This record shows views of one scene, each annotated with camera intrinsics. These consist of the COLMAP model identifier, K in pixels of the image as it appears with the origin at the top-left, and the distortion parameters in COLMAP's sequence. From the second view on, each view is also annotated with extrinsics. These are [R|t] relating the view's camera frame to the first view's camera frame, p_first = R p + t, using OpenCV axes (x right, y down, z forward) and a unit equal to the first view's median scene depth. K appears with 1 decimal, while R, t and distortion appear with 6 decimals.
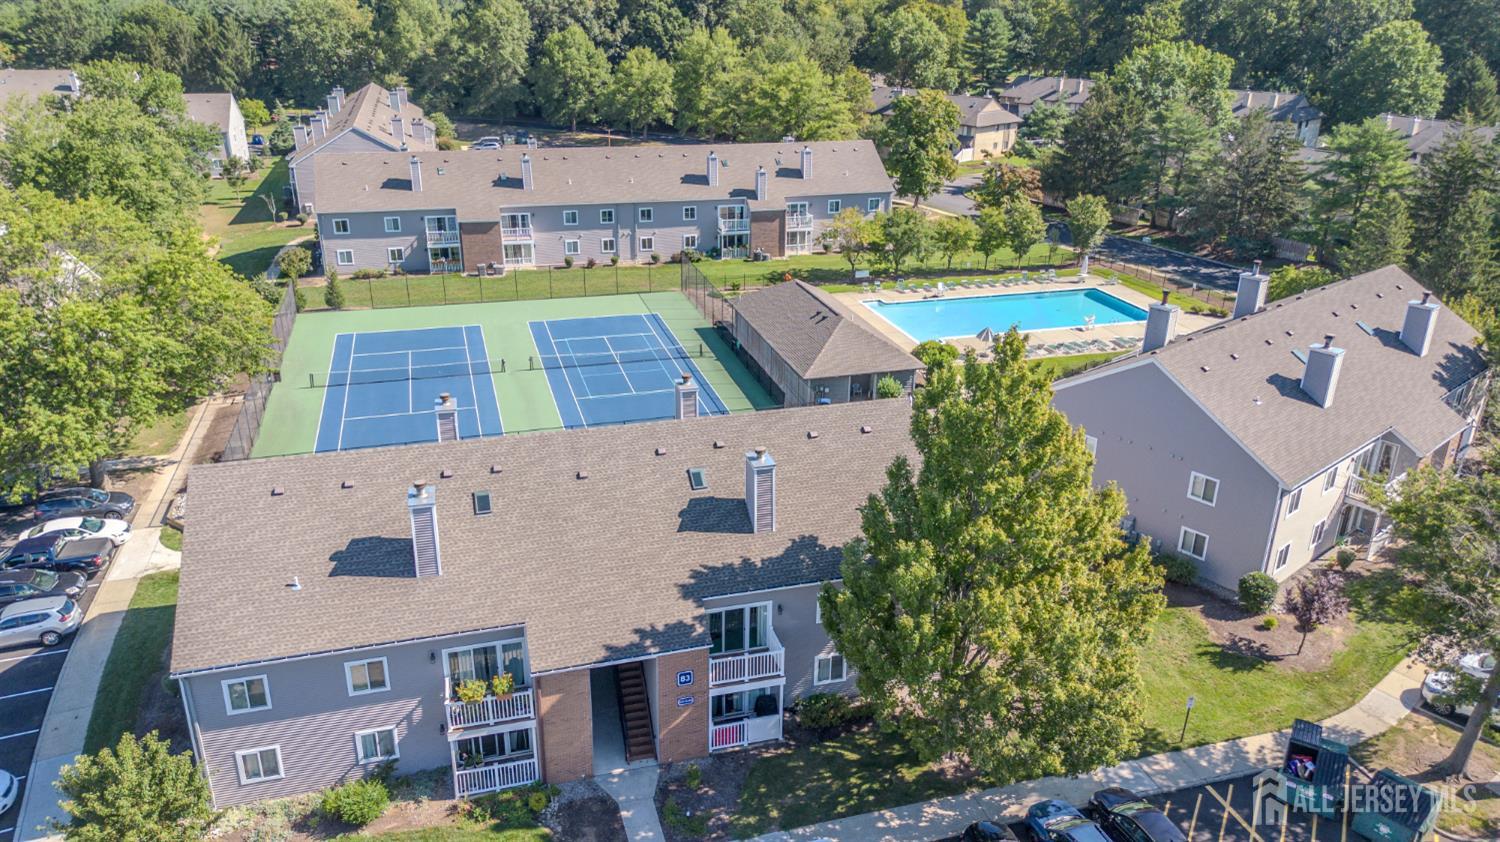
lens RADIAL K [[1064.9, 0, 750.1], [0, 1064.9, 419.1], [0, 0, 1]] dist [0.057203, -0.052910]
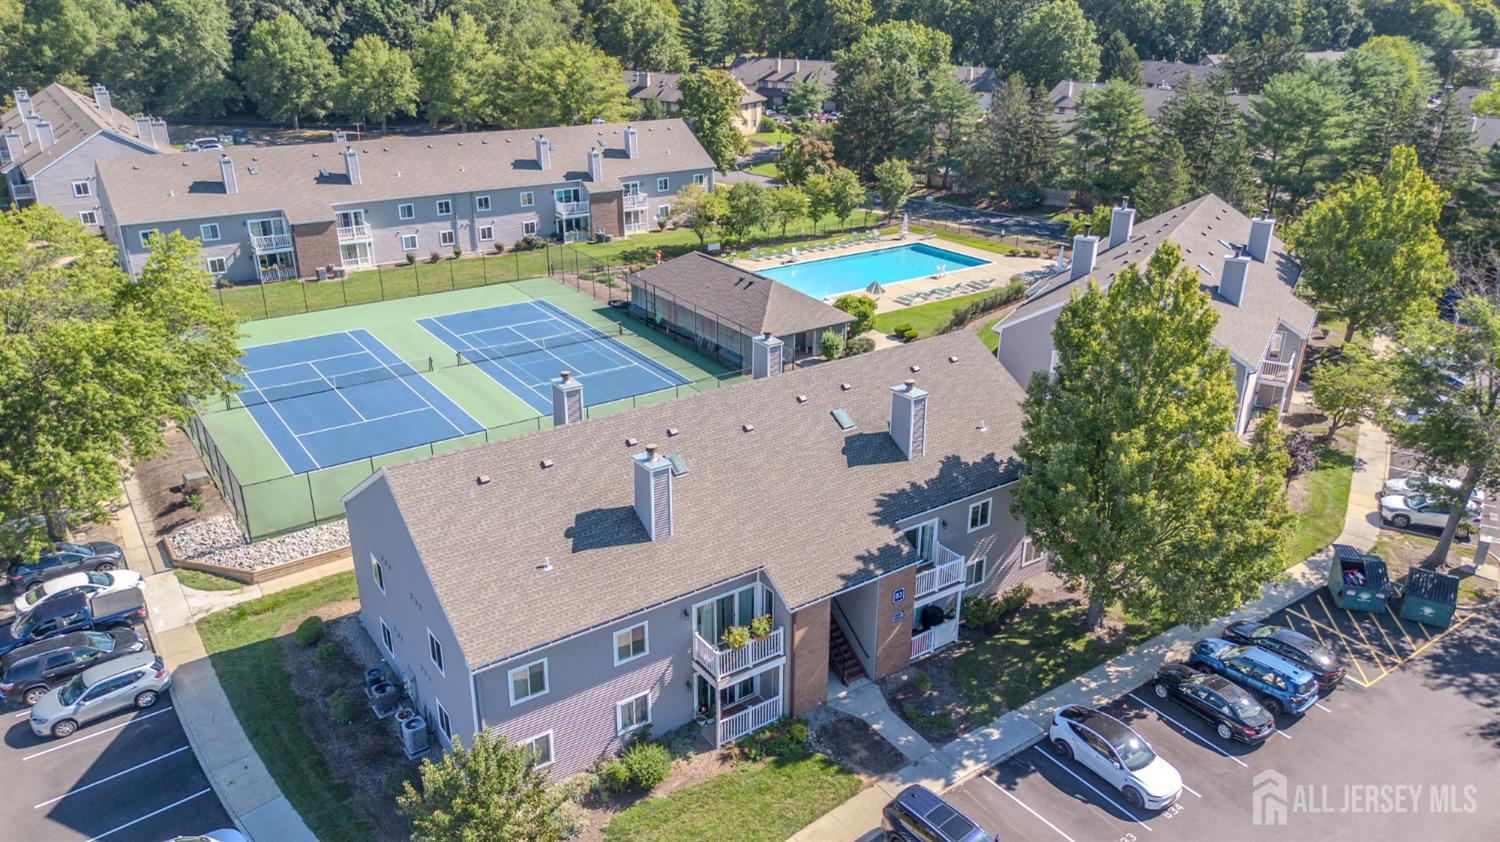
lens RADIAL K [[1064.9, 0, 750.0], [0, 1064.9, 418.2], [0, 0, 1]] dist [0.057203, -0.052910]
pose [[0.946672, -0.127819, 0.295762, -0.215681], [0.125786, 0.991717, 0.025976, 0.007733], [-0.296632, 0.012612, 0.954909, 0.004803]]
